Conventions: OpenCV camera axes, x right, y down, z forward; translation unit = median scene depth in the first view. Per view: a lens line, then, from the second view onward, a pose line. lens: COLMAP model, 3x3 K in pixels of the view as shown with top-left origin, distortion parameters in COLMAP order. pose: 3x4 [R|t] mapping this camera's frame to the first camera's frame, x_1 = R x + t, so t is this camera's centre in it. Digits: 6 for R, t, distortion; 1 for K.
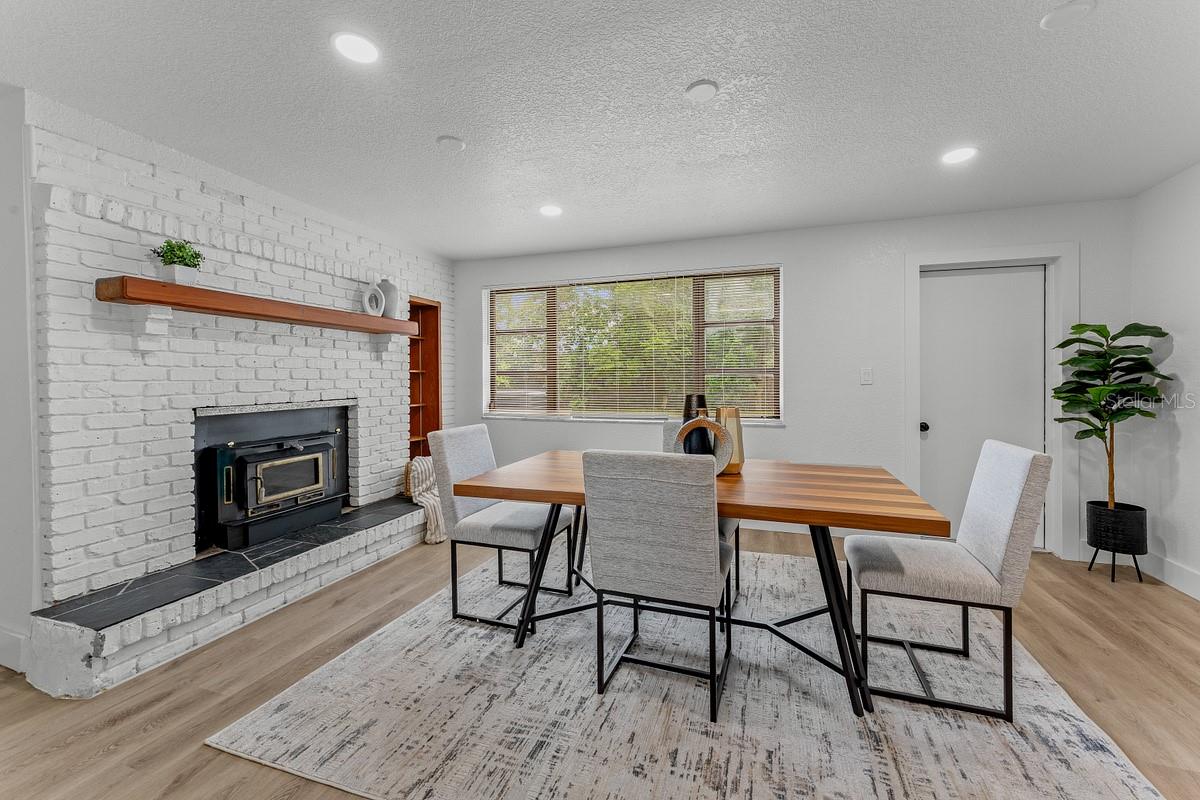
lens RADIAL K [[496.5, 0, 588.6], [0, 496.5, 383.2], [0, 0, 1]] dist [-0.000980, -0.000479]
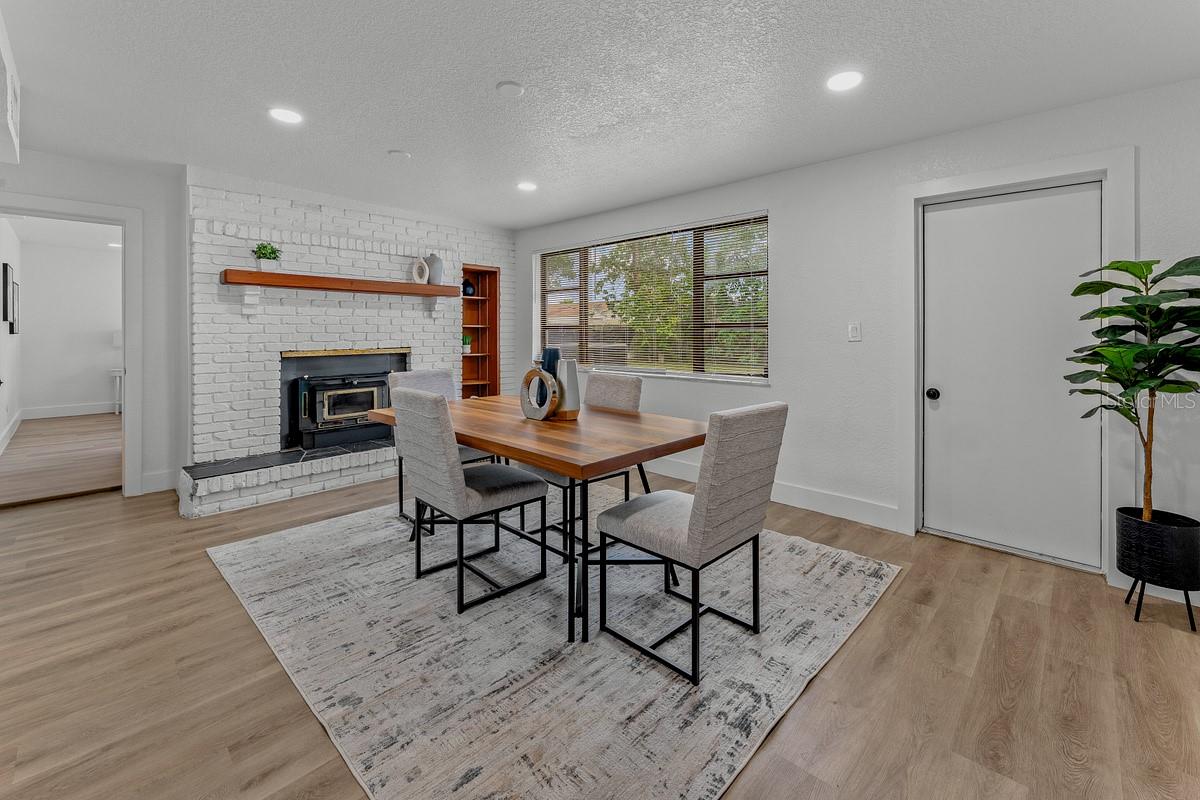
lens RADIAL K [[496.5, 0, 556.0], [0, 496.5, 333.7], [0, 0, 1]] dist [-0.000980, -0.000479]
pose [[0.903196, 0.004983, -0.429199, 0.588961], [-0.007244, 0.999967, -0.003635, -0.004705], [0.429167, 0.006393, 0.903202, -0.007388]]
